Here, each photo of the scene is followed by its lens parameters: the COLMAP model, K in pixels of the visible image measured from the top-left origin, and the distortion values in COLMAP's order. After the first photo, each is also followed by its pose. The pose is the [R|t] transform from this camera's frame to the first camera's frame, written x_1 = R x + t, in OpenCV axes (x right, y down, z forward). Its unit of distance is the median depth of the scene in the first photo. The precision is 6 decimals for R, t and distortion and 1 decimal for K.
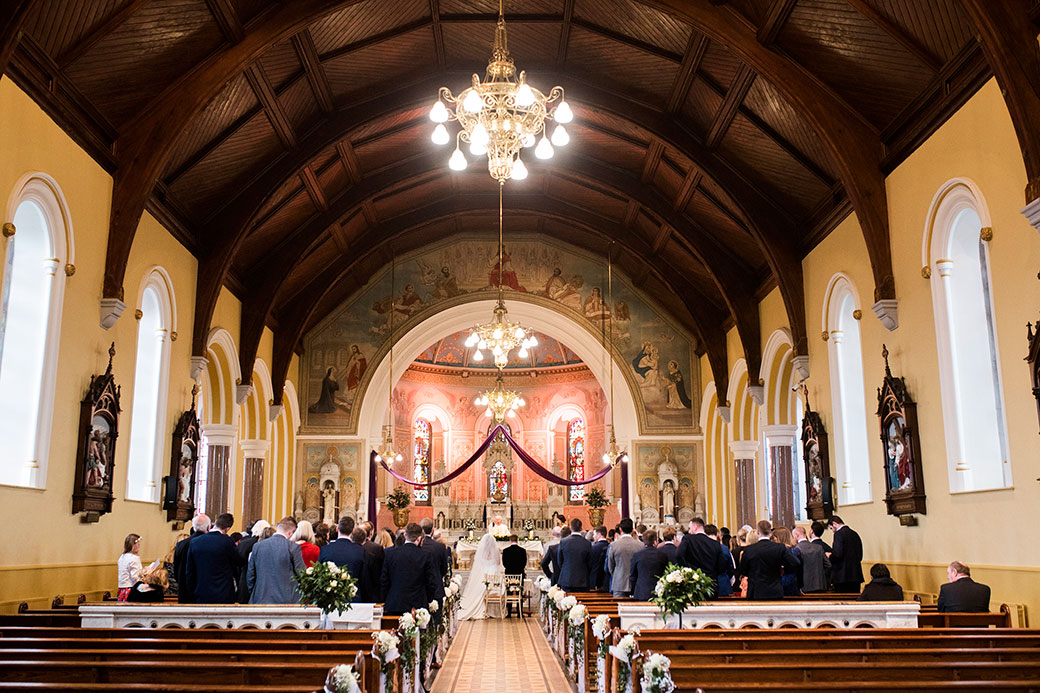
lens RADIAL K [[1035.0, 0, 520.0], [0, 1035.0, 346.5], [0, 0, 1]] dist [-0.026760, 0.013938]
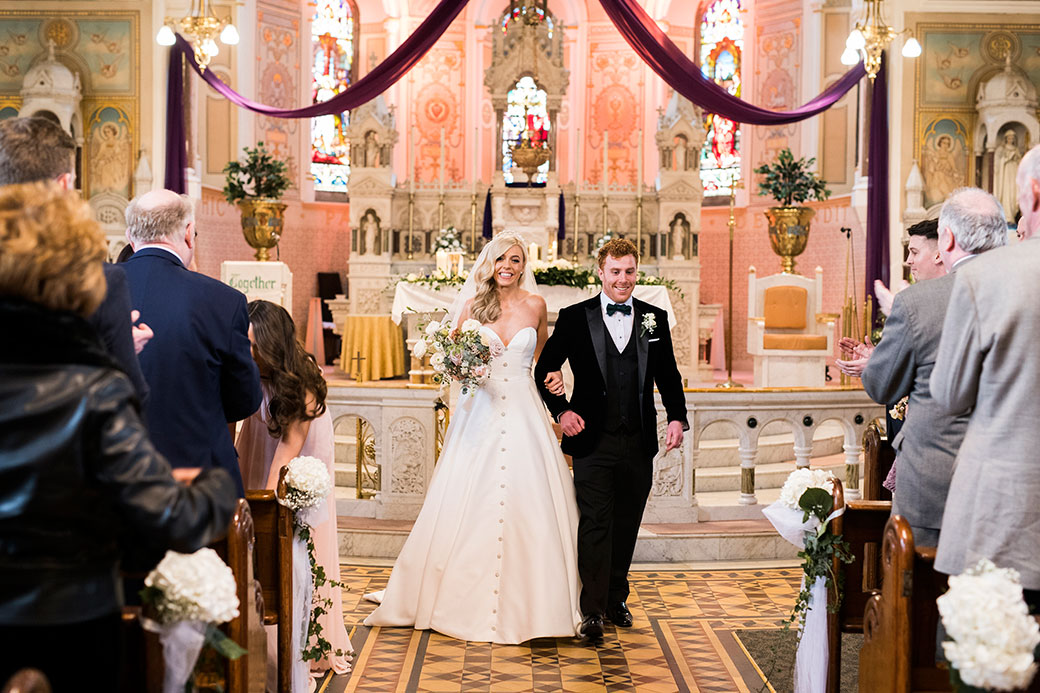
lens RADIAL K [[1035.0, 0, 520.0], [0, 1035.0, 346.5], [0, 0, 1]] dist [-0.026760, 0.013938]
pose [[0.999826, 0.014658, -0.011547, -0.017711], [-0.011656, 0.973831, 0.226974, 0.123597], [0.014572, -0.226799, 0.973832, 0.631371]]
